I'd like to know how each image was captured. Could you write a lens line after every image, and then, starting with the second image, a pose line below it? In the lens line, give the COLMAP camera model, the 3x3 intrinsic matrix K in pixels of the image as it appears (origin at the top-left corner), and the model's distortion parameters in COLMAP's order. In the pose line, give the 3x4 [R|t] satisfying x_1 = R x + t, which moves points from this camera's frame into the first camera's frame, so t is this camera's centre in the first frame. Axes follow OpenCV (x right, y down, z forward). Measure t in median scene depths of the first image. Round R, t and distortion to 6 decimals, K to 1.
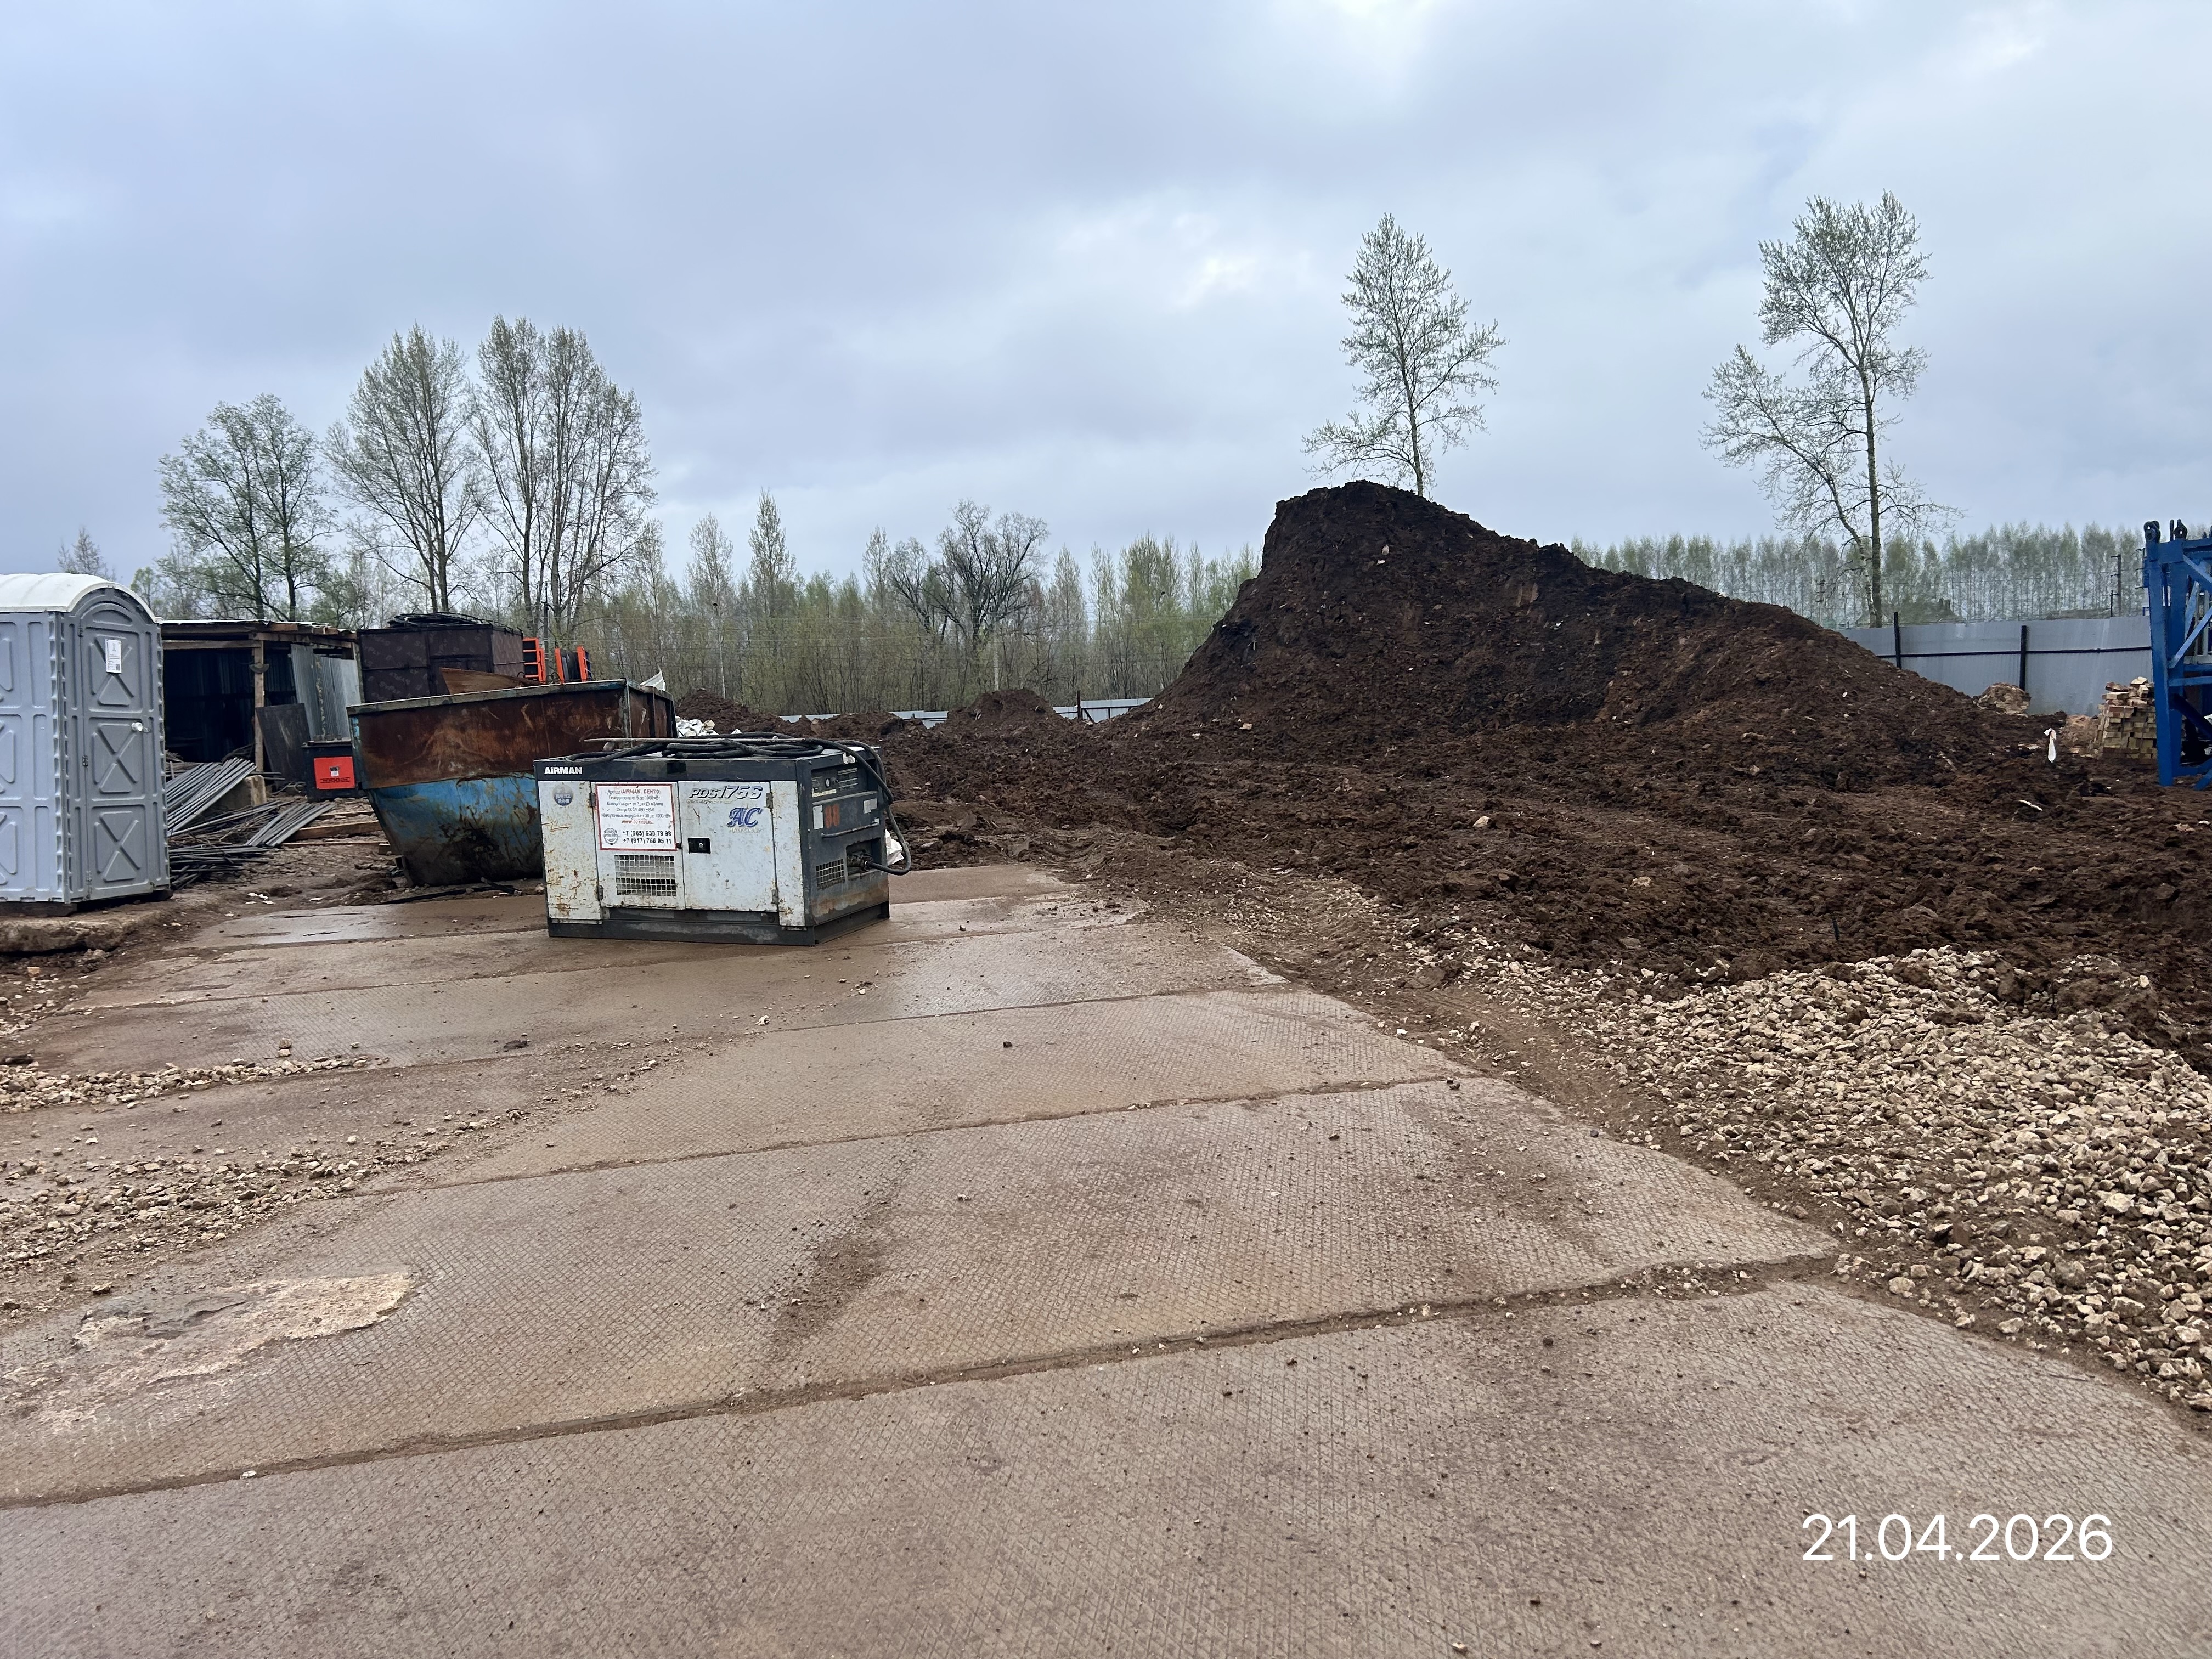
lens RADIAL K [[1741.3, 0, 1103.6], [0, 1741.3, 861.7], [0, 0, 1]] dist [0.120202, -0.184307]
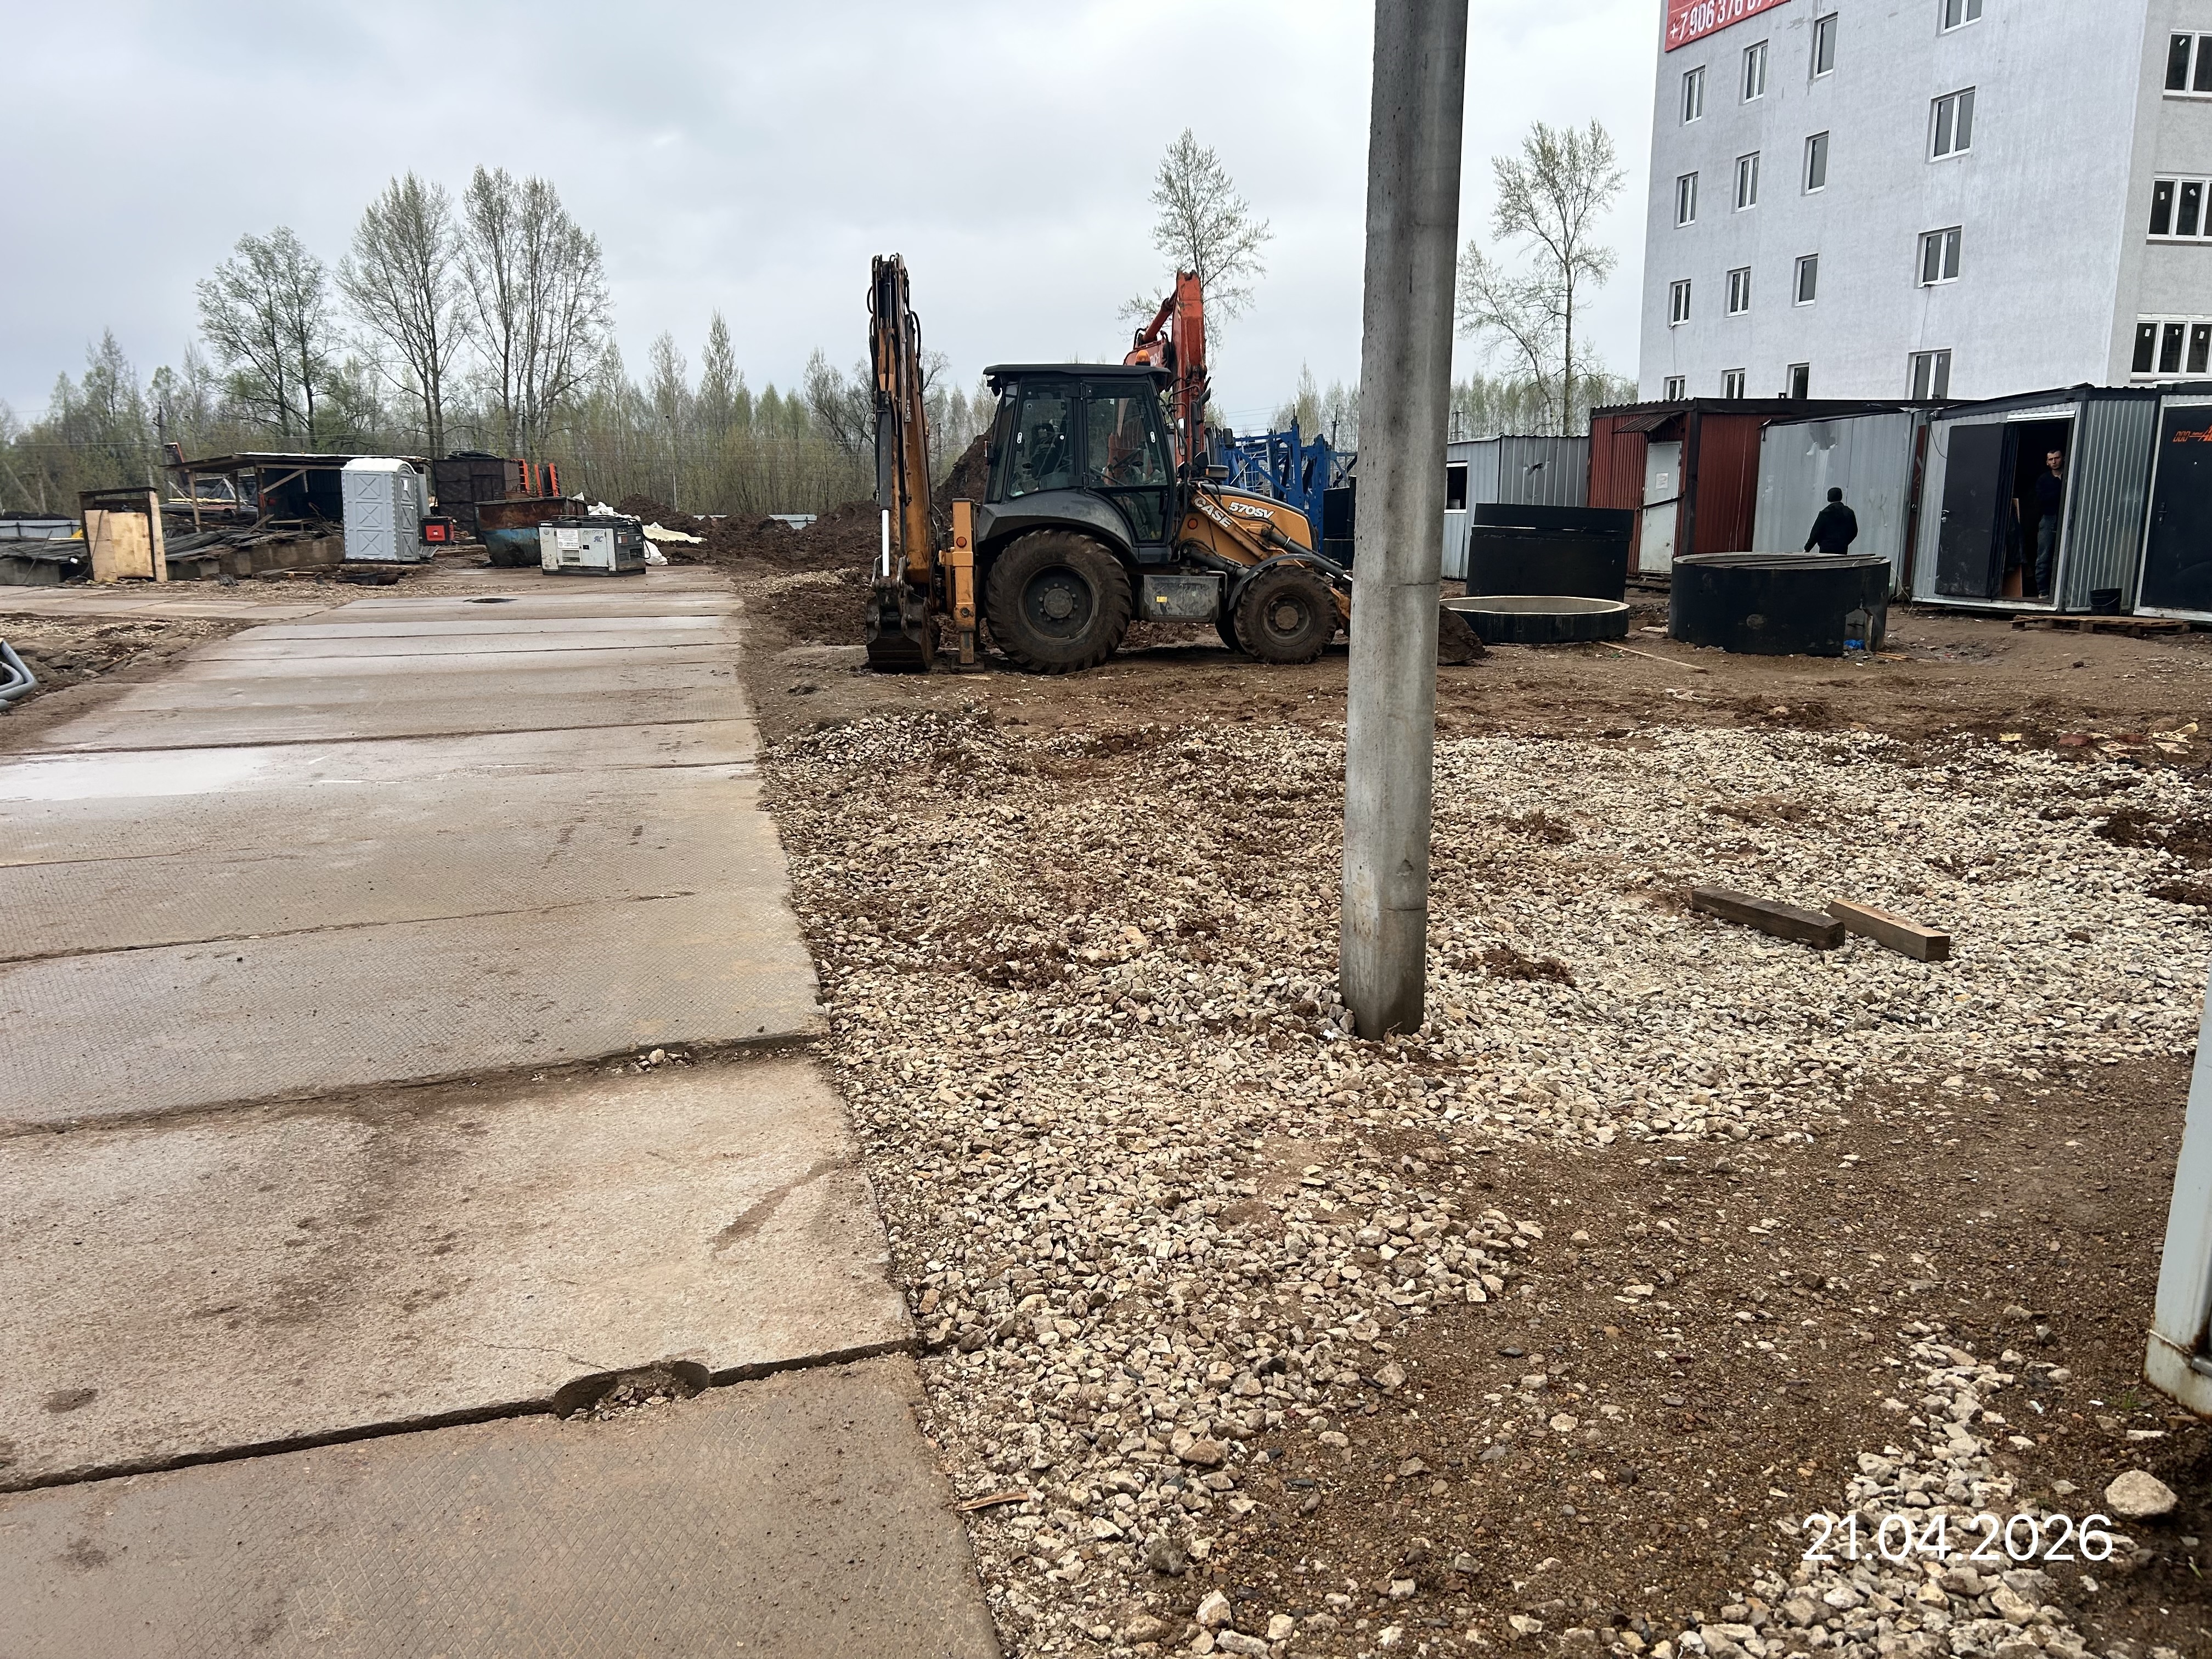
lens RADIAL K [[1659.3, 0, 1106.8], [0, 1659.3, 851.0], [0, 0, 1]] dist [0.060212, -0.059213]
pose [[0.999299, 0.021812, 0.030442, 0.053768], [-0.025000, 0.993766, 0.108643, 0.015327], [-0.027882, -0.109328, 0.993615, -0.179957]]
